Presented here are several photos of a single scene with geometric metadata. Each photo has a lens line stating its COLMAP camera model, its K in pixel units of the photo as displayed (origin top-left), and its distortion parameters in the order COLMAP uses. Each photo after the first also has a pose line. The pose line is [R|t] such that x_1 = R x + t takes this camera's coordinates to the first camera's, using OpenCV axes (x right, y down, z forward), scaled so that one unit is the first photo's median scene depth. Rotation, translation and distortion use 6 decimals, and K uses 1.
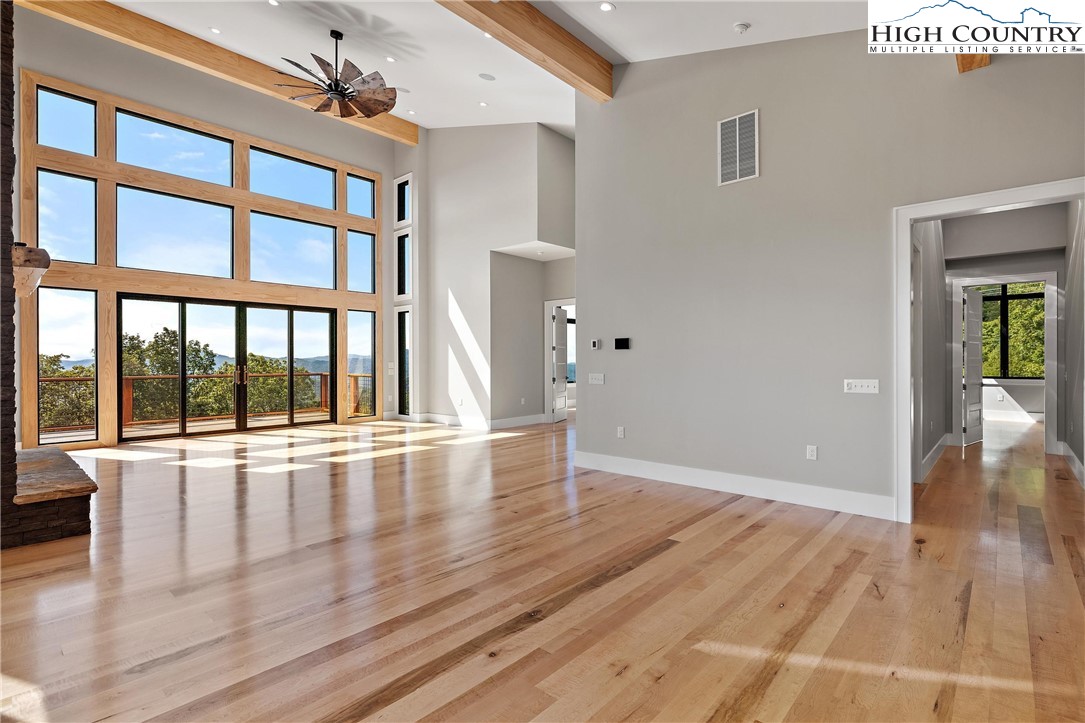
lens RADIAL K [[516.3, 0, 542.5], [0, 516.3, 361.5], [0, 0, 1]] dist [-0.001025, -0.000186]
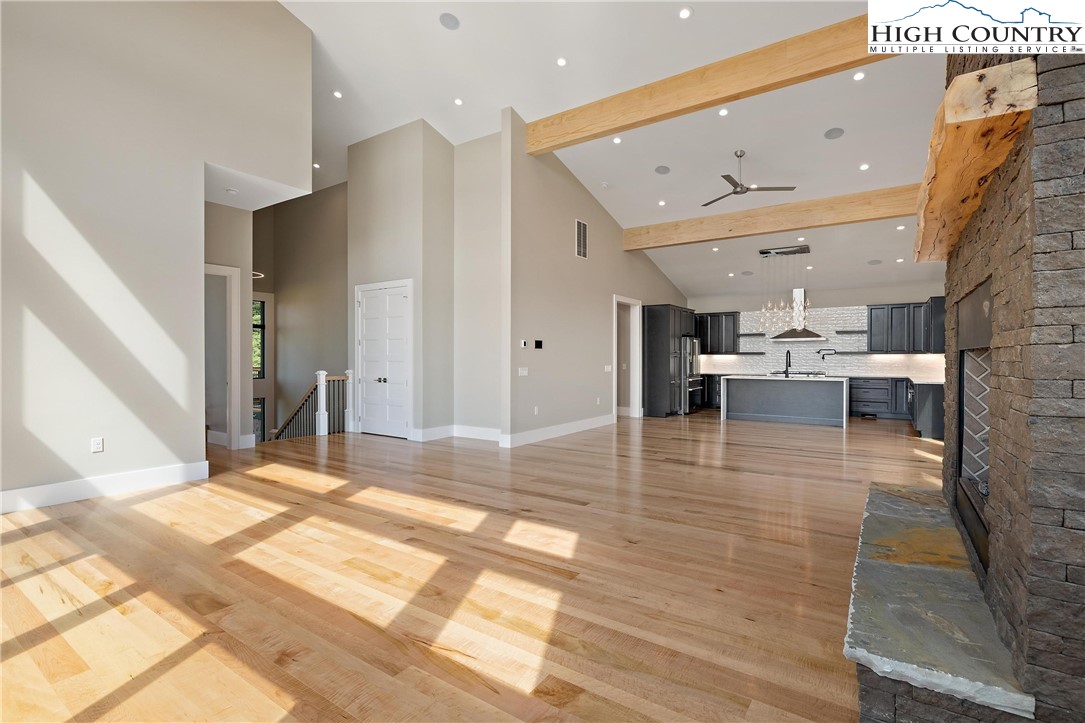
lens RADIAL K [[516.3, 0, 542.5], [0, 516.3, 361.5], [0, 0, 1]] dist [-0.001025, -0.000186]
pose [[-0.168367, 0.004811, 0.985713, -0.640984], [-0.005081, 0.999971, -0.005749, 0.009643], [-0.985711, -0.005977, -0.168338, 0.675525]]
